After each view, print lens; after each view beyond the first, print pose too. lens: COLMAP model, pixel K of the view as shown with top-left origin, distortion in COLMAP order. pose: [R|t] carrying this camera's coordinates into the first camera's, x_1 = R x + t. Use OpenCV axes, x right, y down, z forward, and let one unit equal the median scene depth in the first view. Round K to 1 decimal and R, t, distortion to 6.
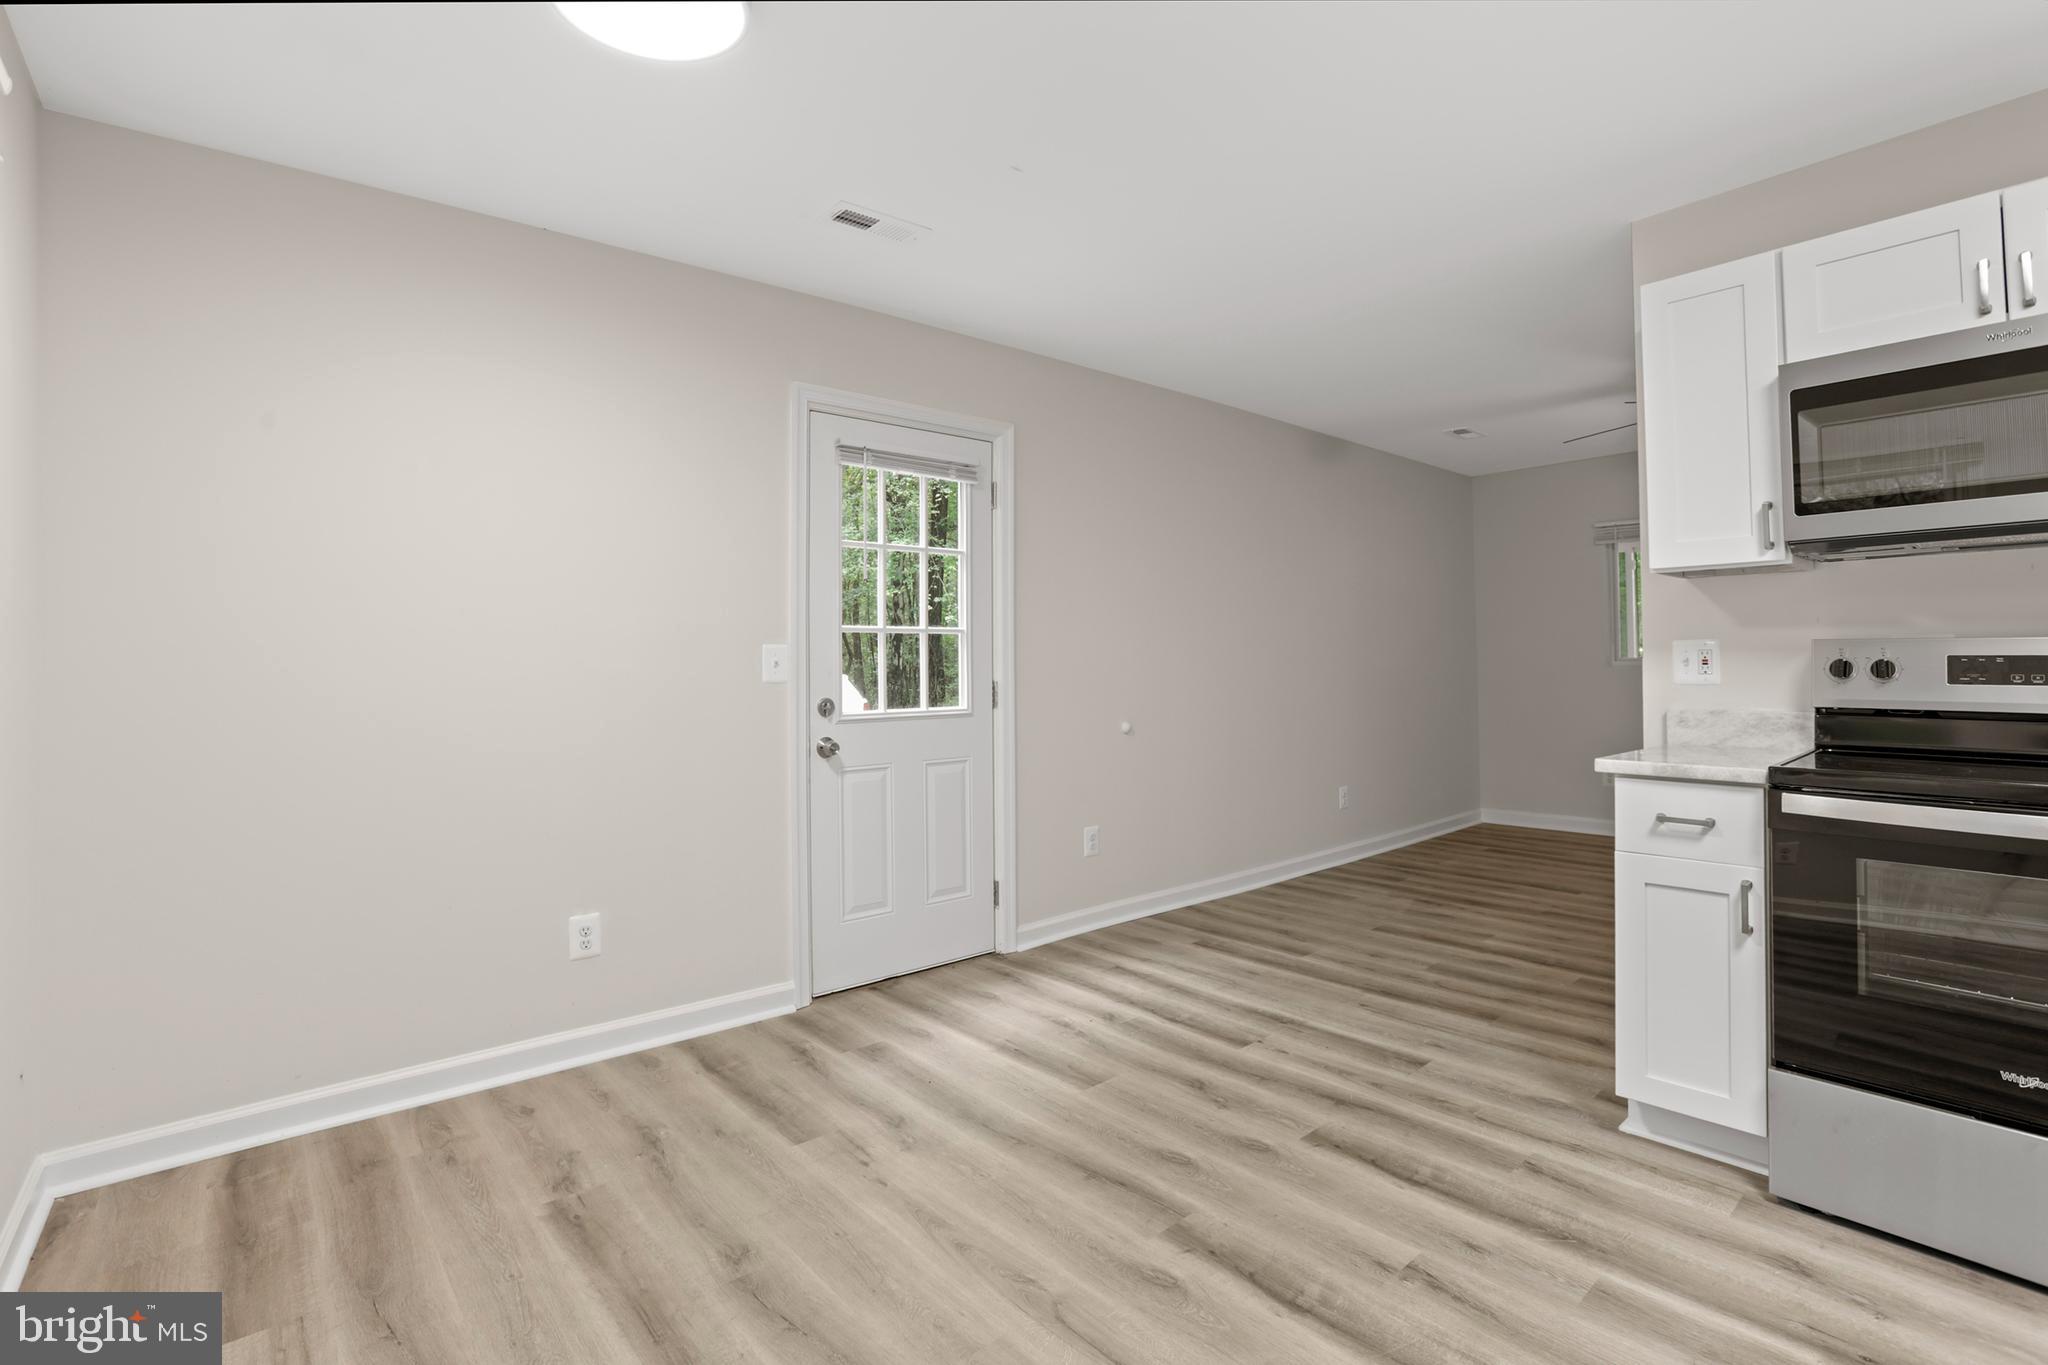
lens RADIAL K [[946.7, 0, 1023.3], [0, 946.7, 640.0], [0, 0, 1]] dist [-0.070454, 0.026131]
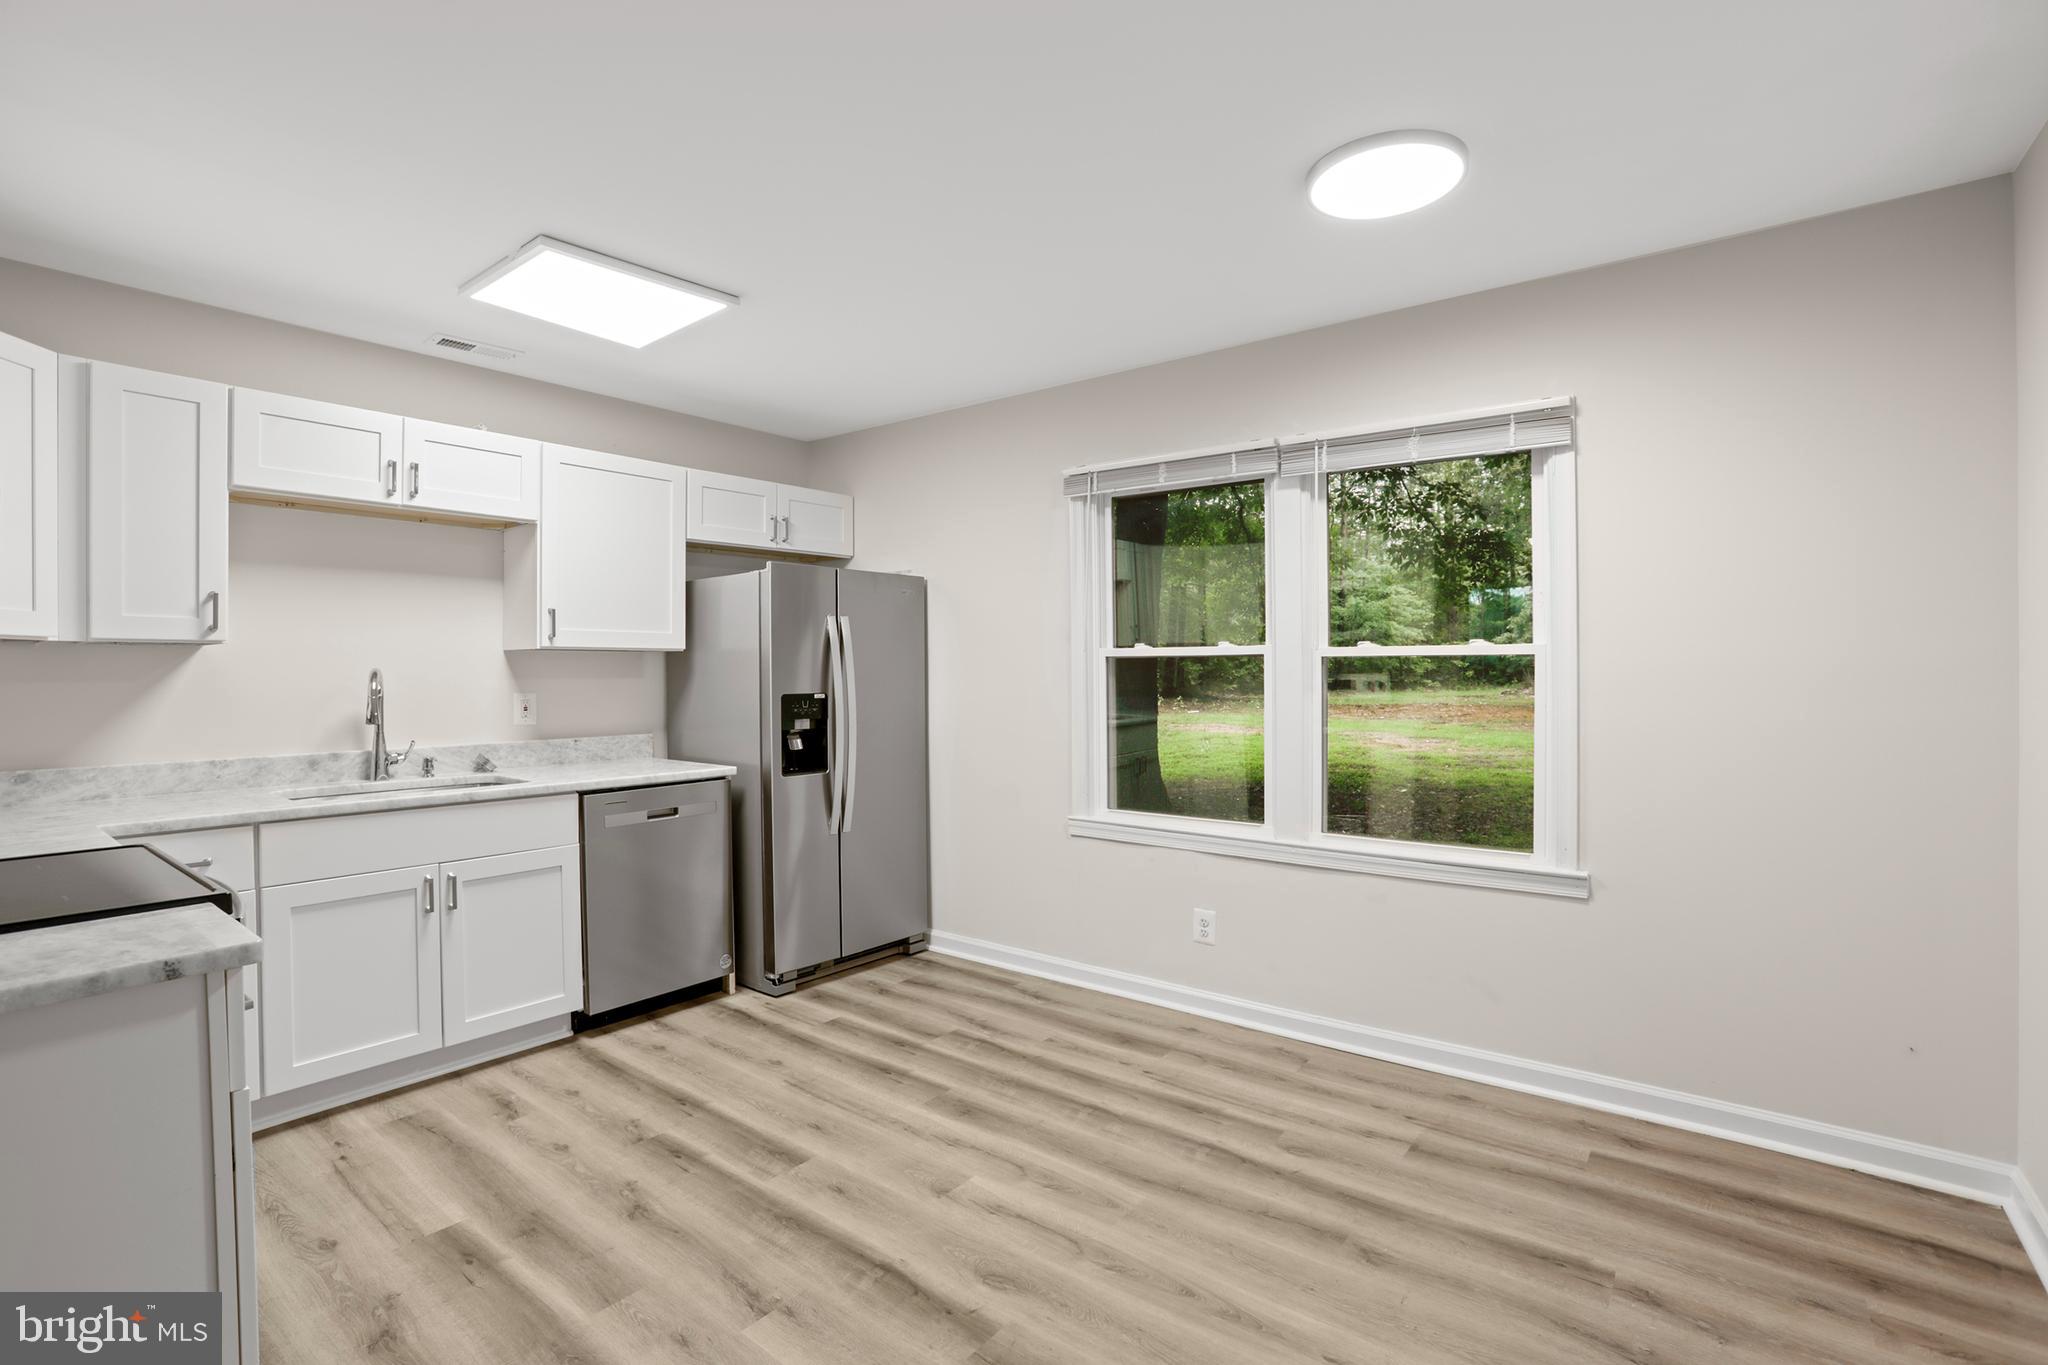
lens RADIAL K [[953.7, 0, 1017.6], [0, 953.7, 680.1], [0, 0, 1]] dist [-0.073987, 0.027549]
pose [[-0.982034, 0.015206, -0.188092, 0.194114], [0.018417, 0.999713, -0.015333, -0.013156], [0.187804, -0.018522, -0.982032, 1.262706]]
